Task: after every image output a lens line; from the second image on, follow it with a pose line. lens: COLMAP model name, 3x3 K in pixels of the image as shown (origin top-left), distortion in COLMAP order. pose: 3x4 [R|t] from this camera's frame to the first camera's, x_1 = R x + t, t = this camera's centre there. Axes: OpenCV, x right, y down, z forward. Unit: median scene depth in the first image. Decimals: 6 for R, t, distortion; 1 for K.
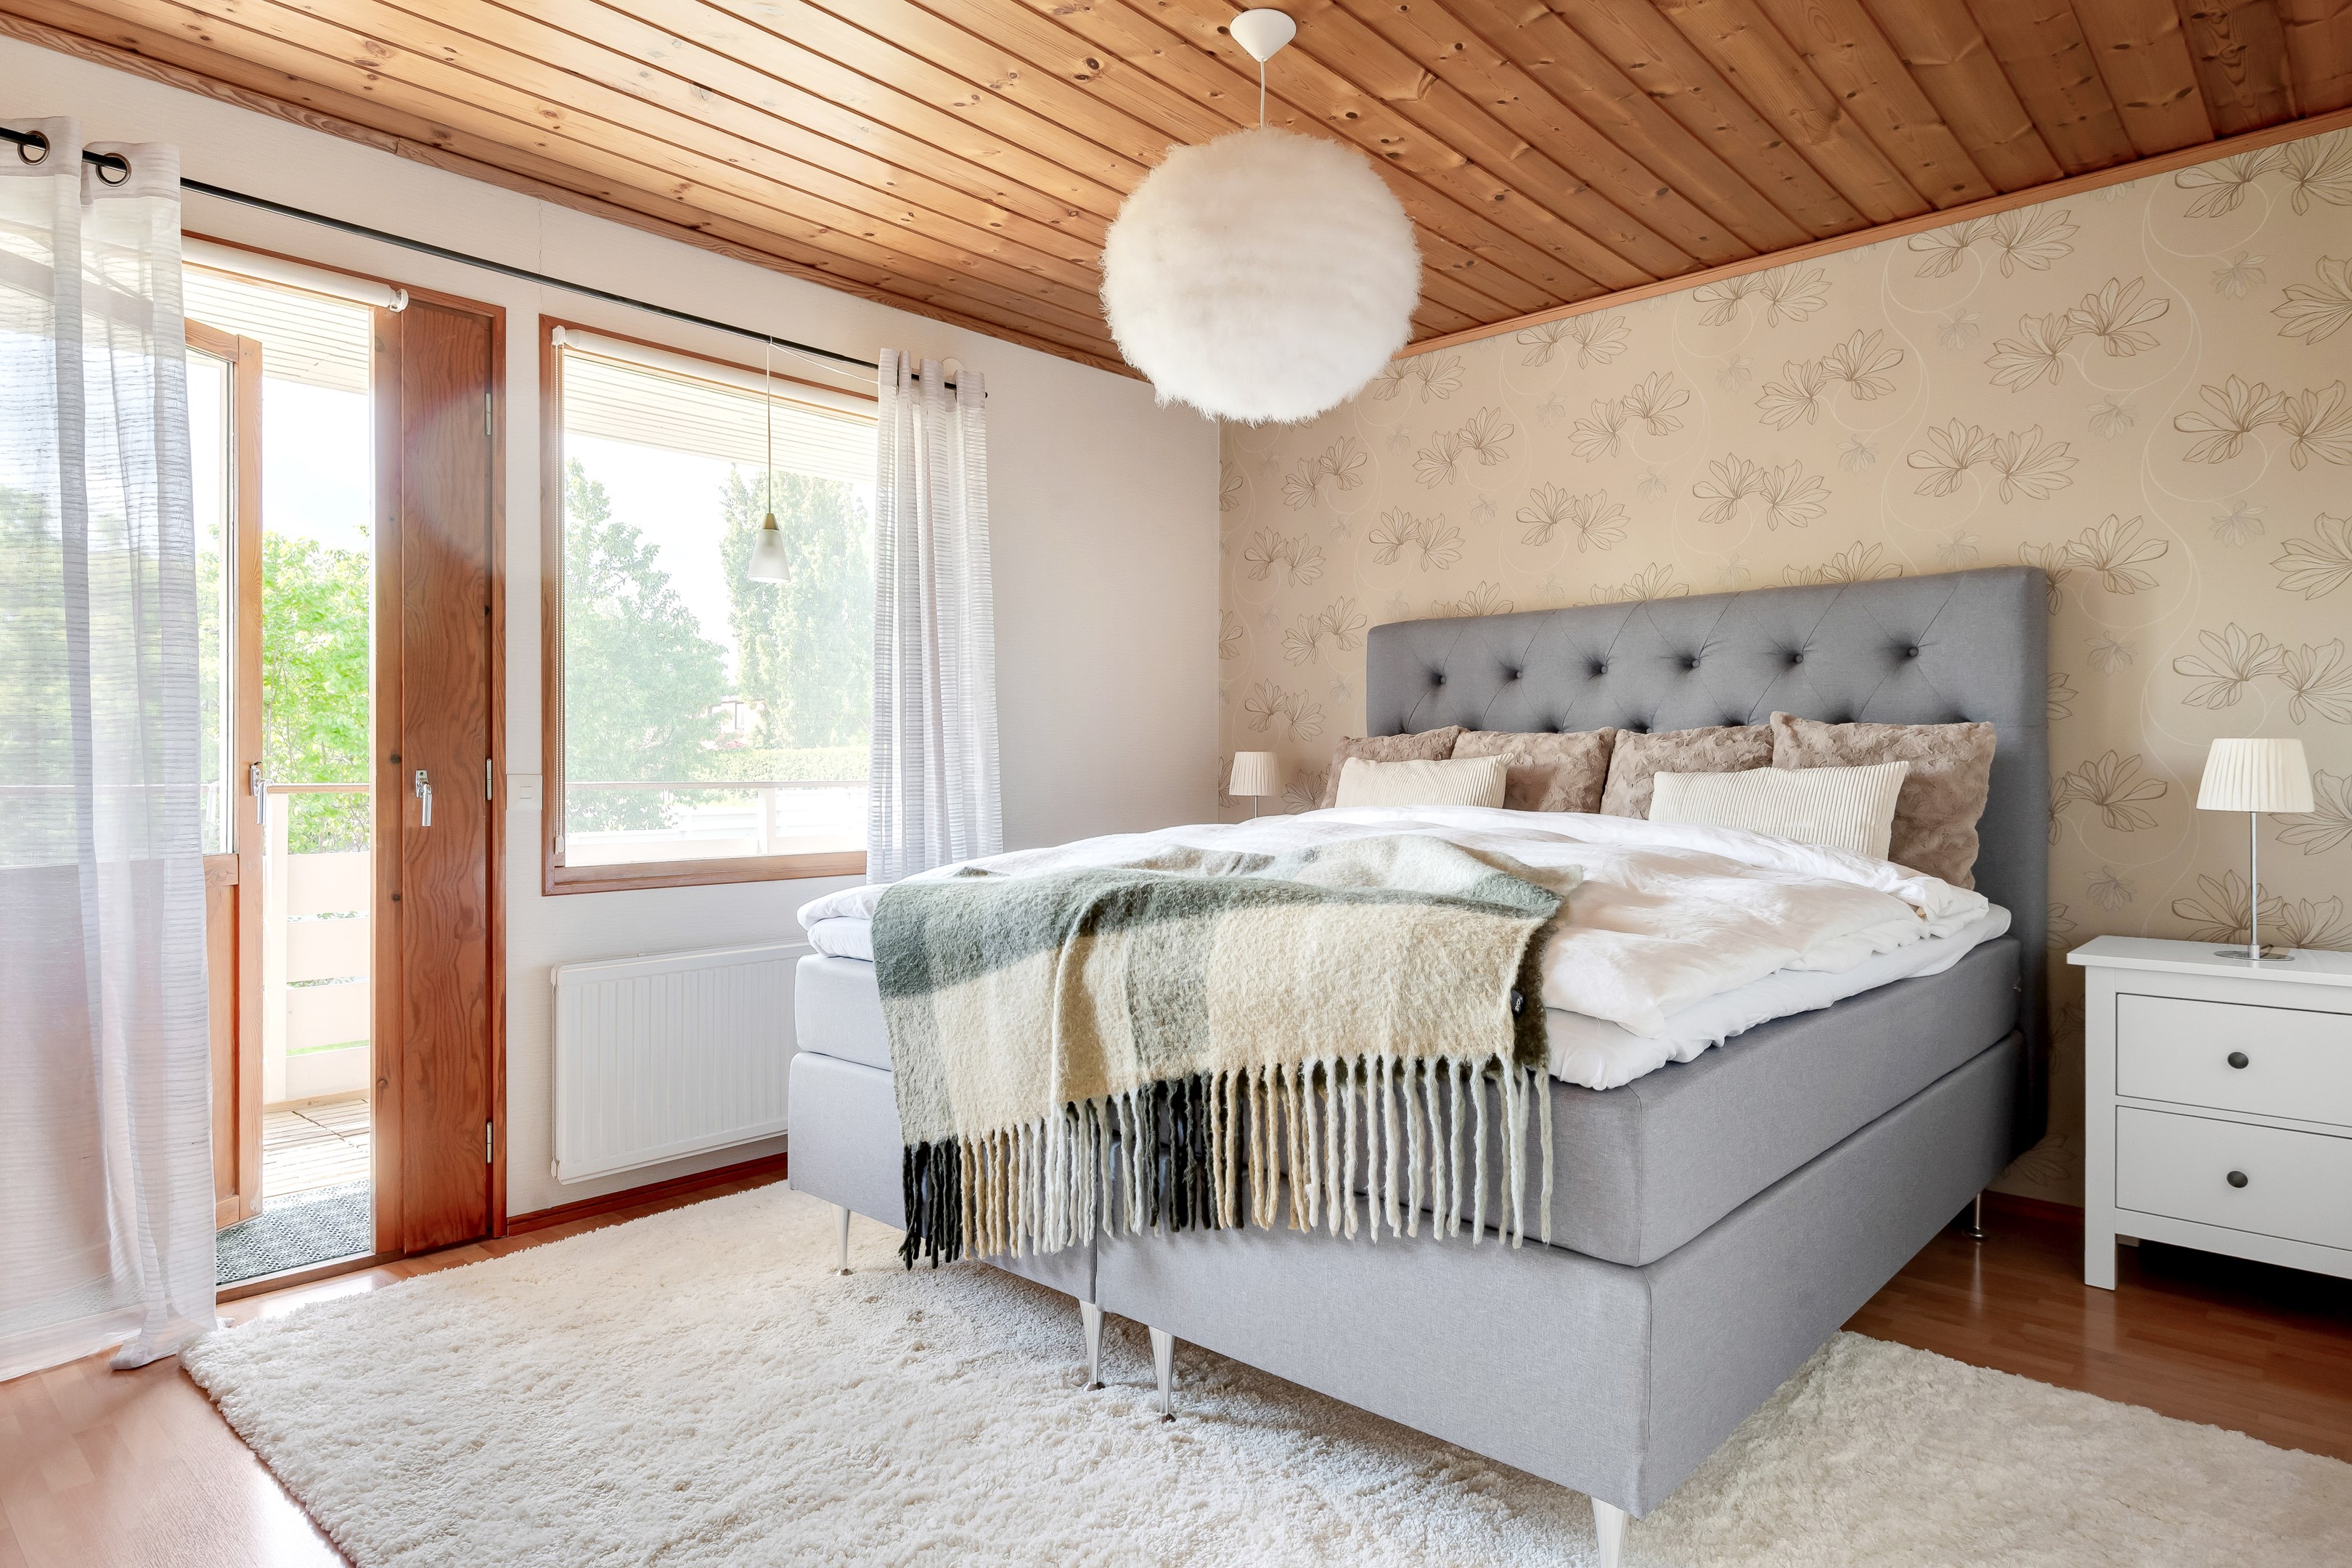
lens RADIAL K [[1400.7, 0, 1170.4], [0, 1400.7, 773.0], [0, 0, 1]] dist [-0.001579, -0.000861]
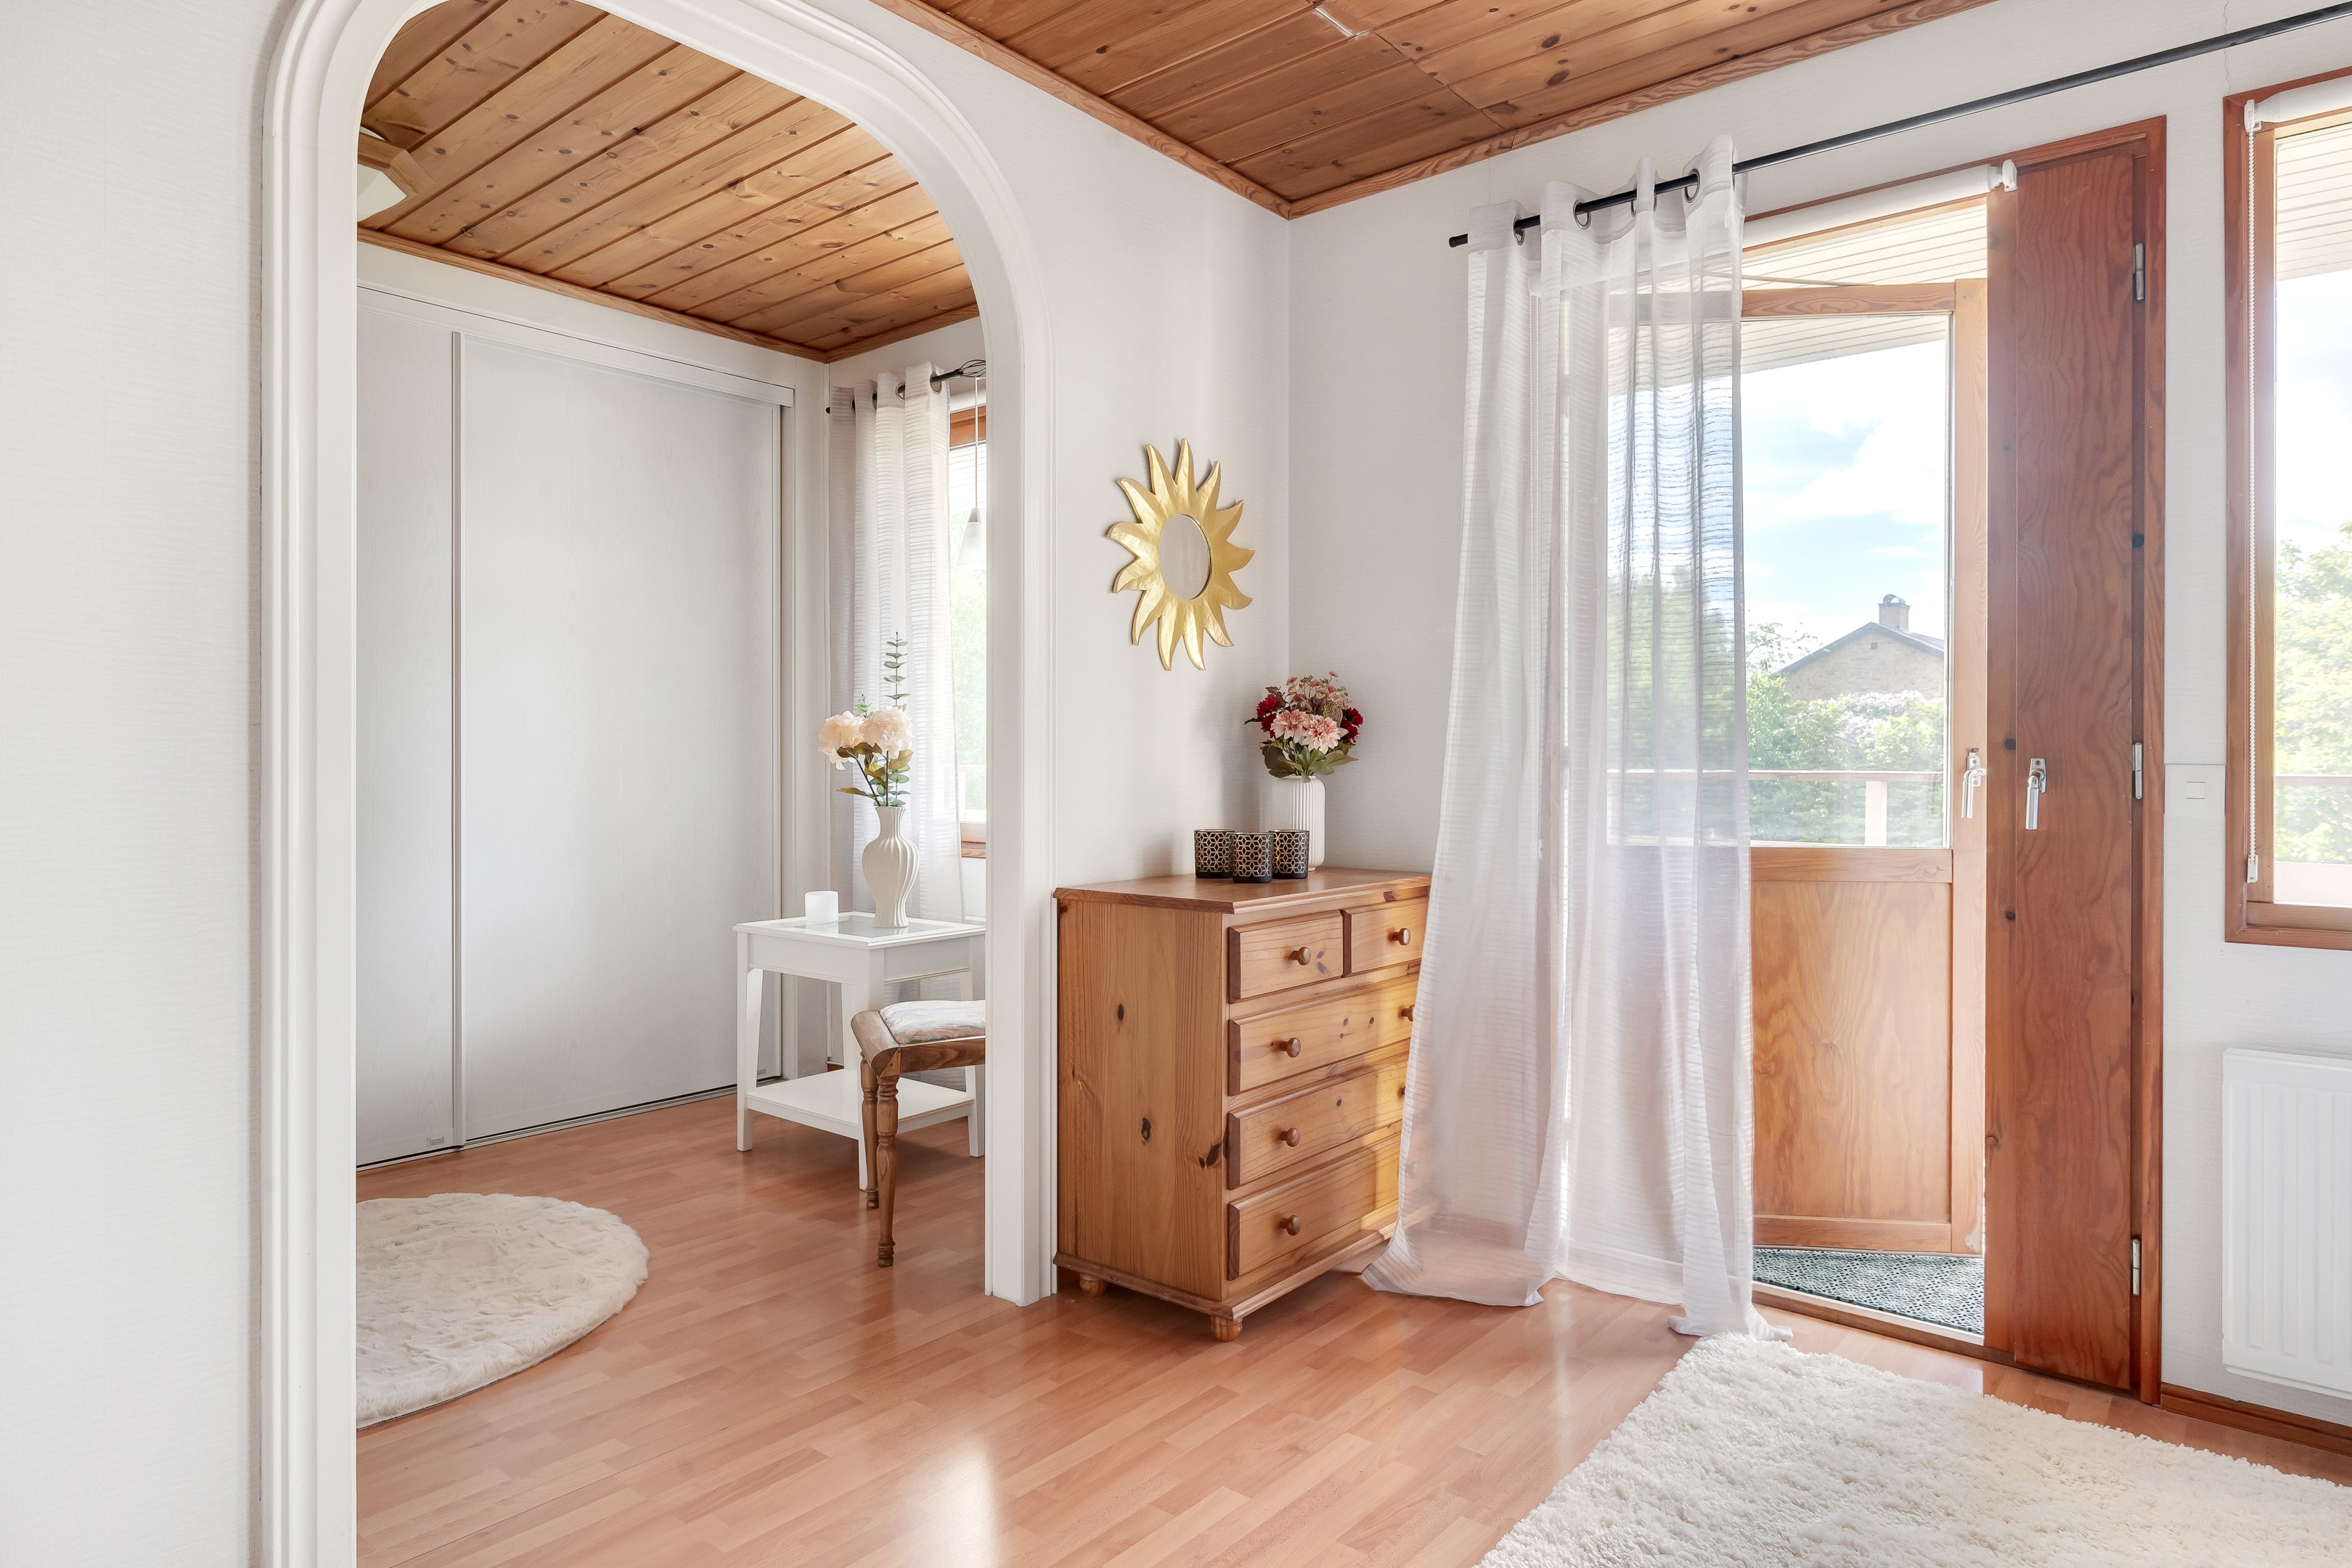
lens RADIAL K [[1359.4, 0, 1177.5], [0, 1359.4, 755.9], [0, 0, 1]] dist [0.006561, 0.001005]
pose [[0.045563, -0.000108, -0.998961, 0.206896], [-0.001143, 0.999999, -0.000160, -0.002705], [0.998961, 0.001149, 0.045562, 0.472357]]
